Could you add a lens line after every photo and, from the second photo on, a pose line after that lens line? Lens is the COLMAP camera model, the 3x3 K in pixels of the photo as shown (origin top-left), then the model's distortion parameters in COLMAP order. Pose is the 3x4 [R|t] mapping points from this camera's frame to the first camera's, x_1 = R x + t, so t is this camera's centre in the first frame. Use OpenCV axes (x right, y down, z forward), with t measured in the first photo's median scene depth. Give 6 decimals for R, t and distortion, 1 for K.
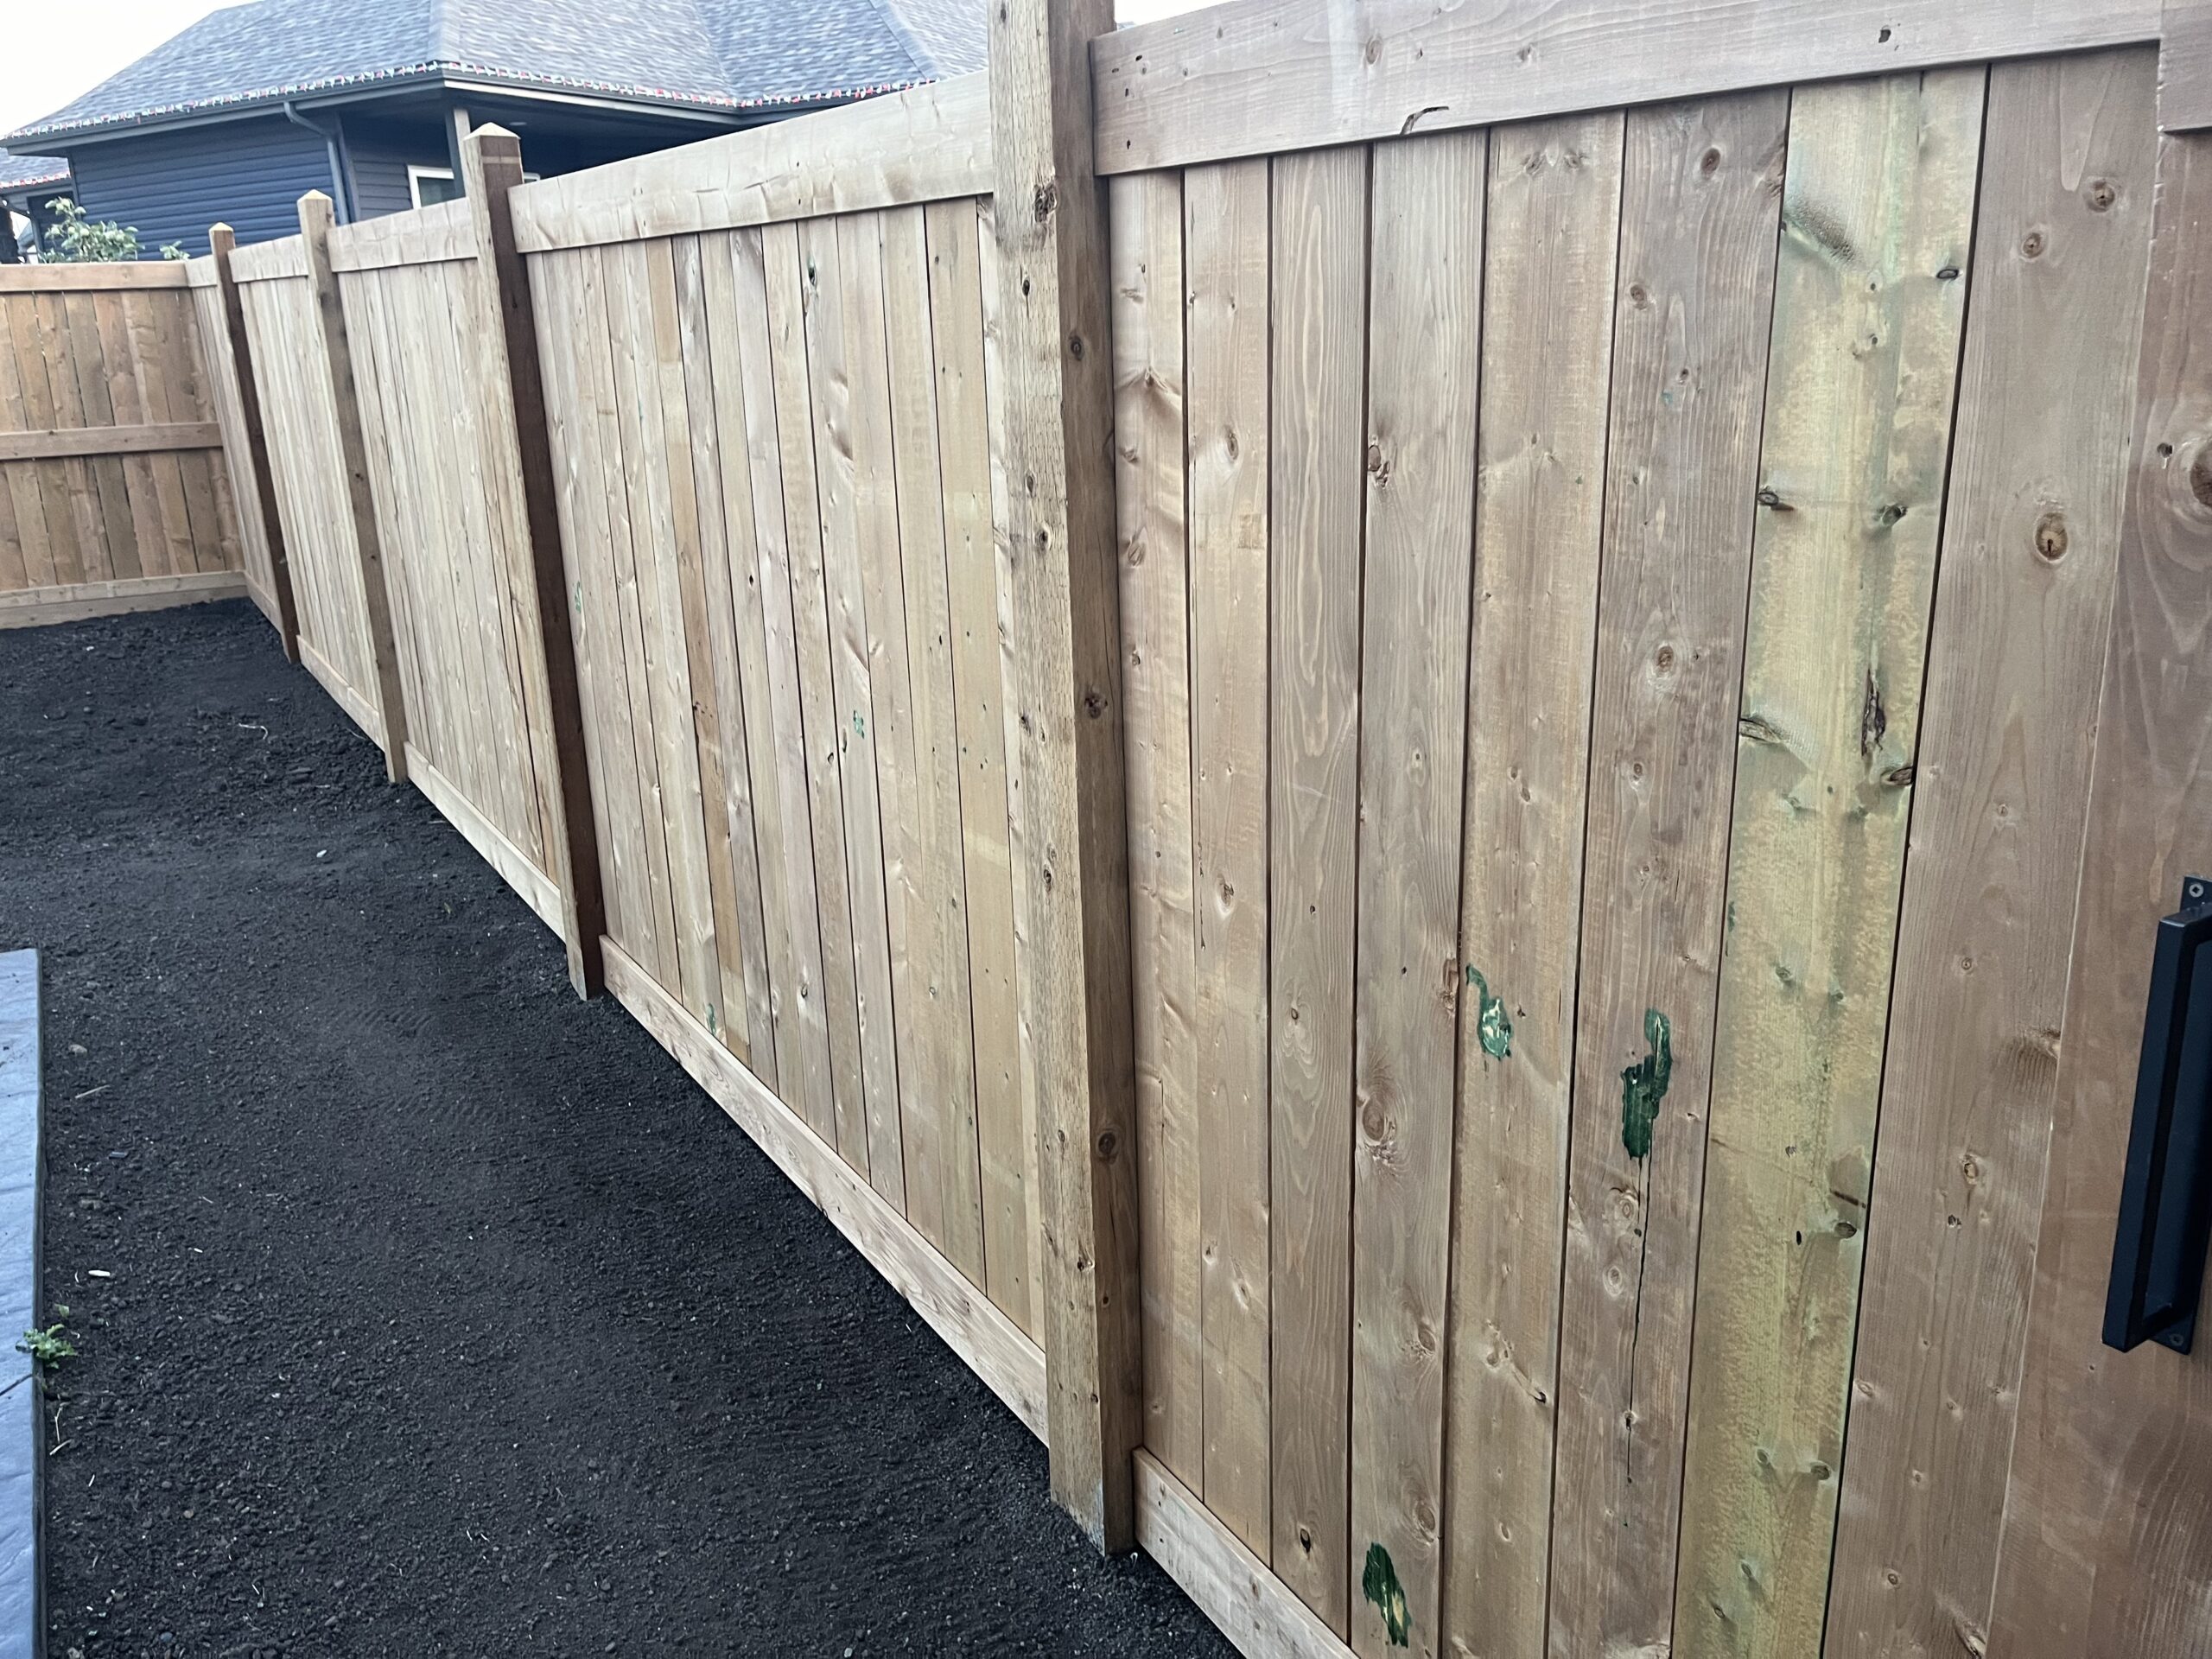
lens RADIAL K [[1669.5, 0, 1107.4], [0, 1669.5, 799.7], [0, 0, 1]] dist [0.101557, -0.144267]
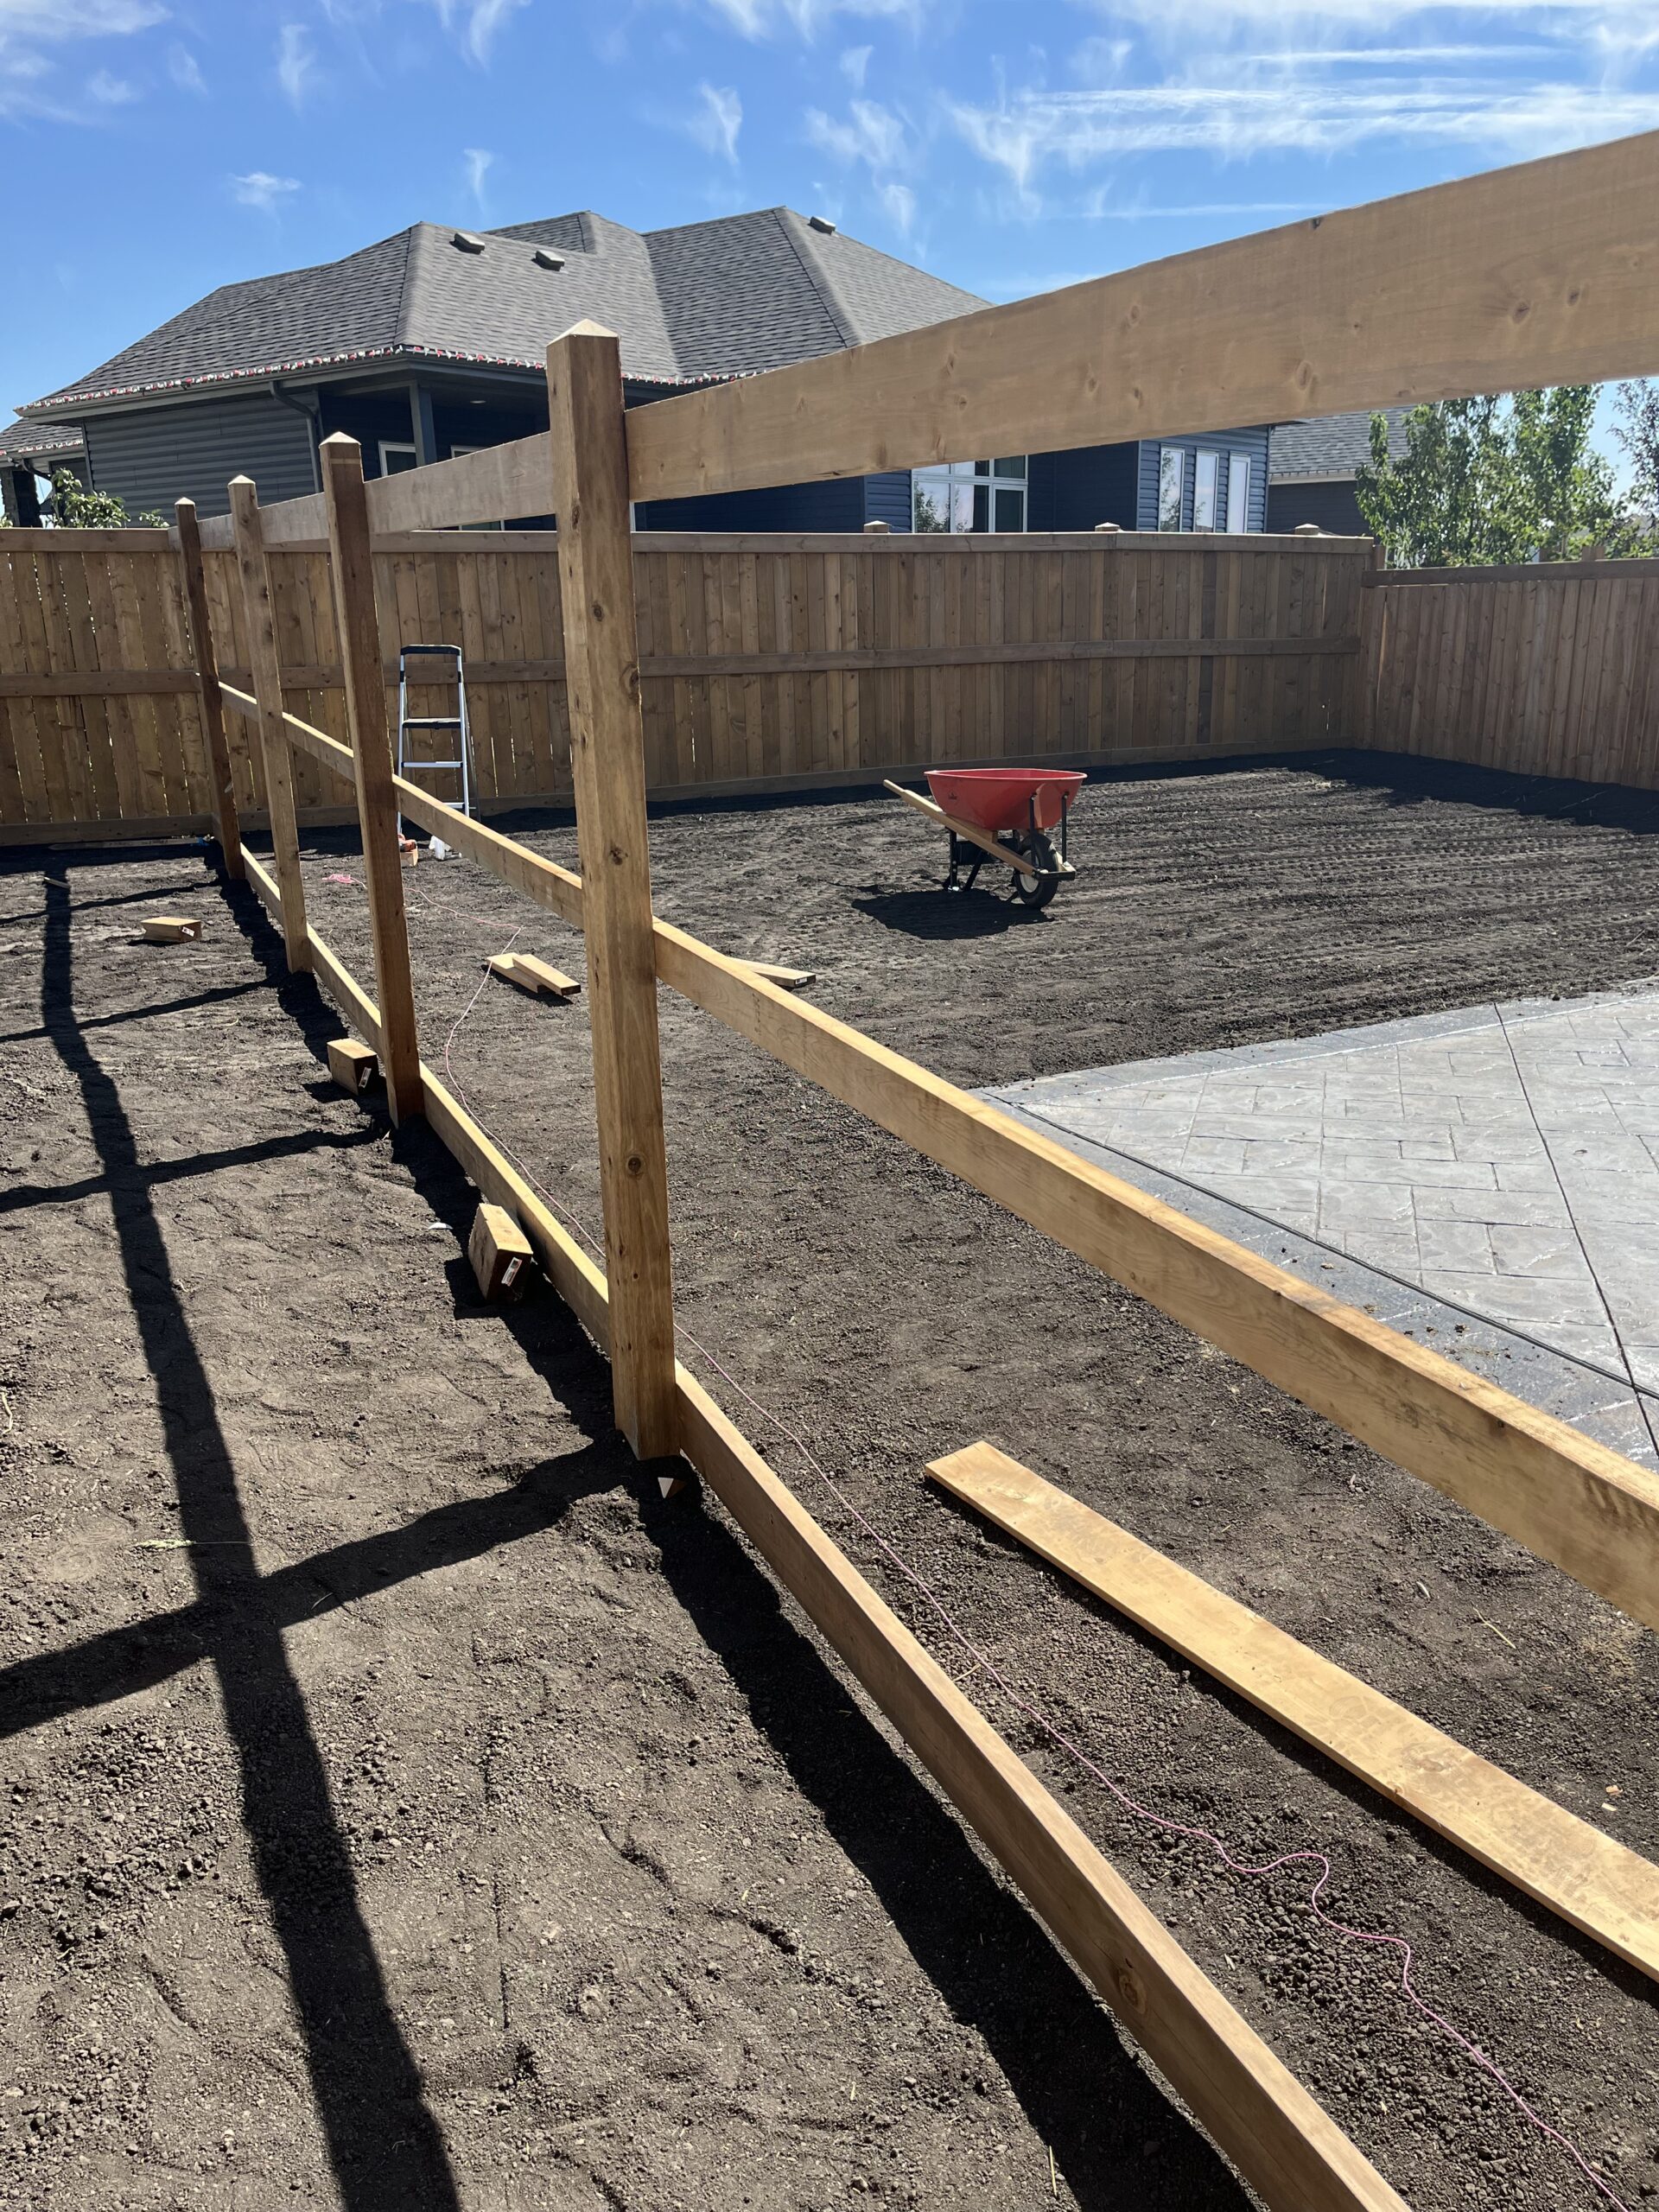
lens RADIAL K [[1669.5, 0, 829.5], [0, 1669.5, 1106.0], [0, 0, 1]] dist [0.101557, -0.144267]
pose [[0.990295, 0.055408, -0.127457, 0.062220], [-0.053002, 0.998348, 0.022194, 0.020032], [0.128476, -0.015223, 0.991596, -0.074298]]
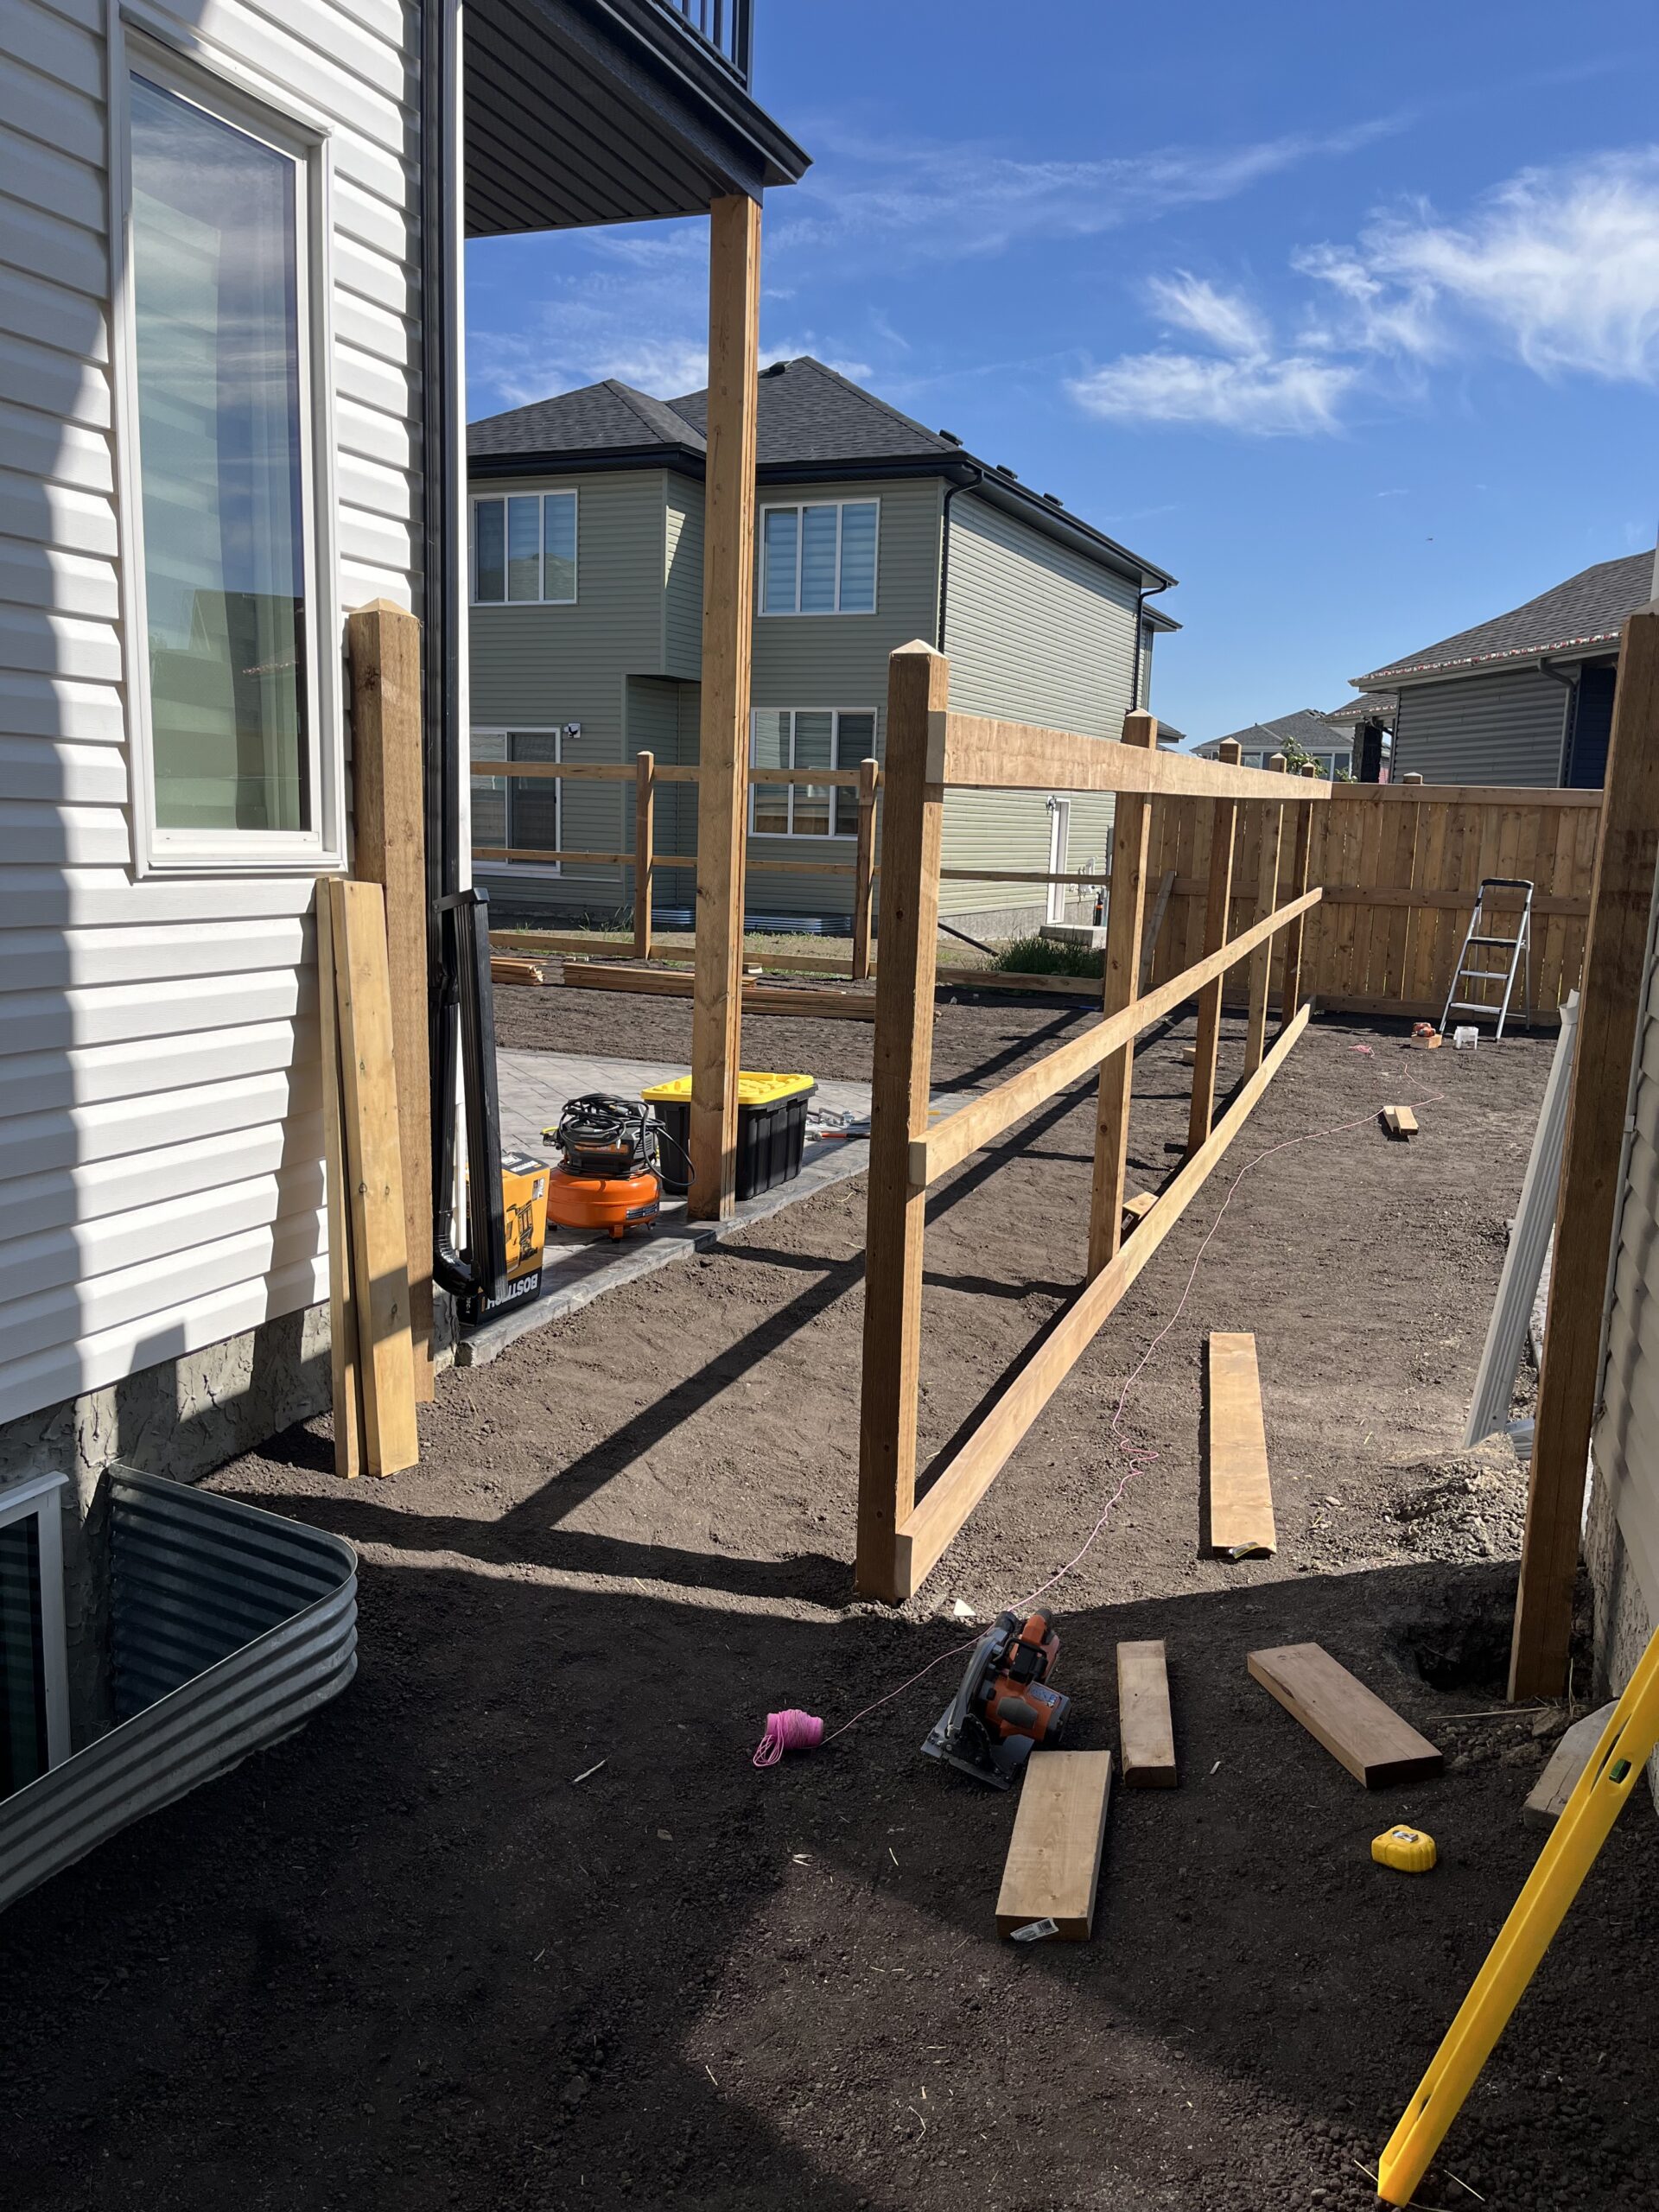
lens RADIAL K [[1669.5, 0, 829.5], [0, 1669.5, 1106.0], [0, 0, 1]] dist [0.101557, -0.144267]
pose [[0.607869, 0.192904, -0.770249, 0.372249], [-0.276586, 0.960730, 0.022331, 0.045364], [0.744309, 0.199466, 0.637352, -0.212922]]
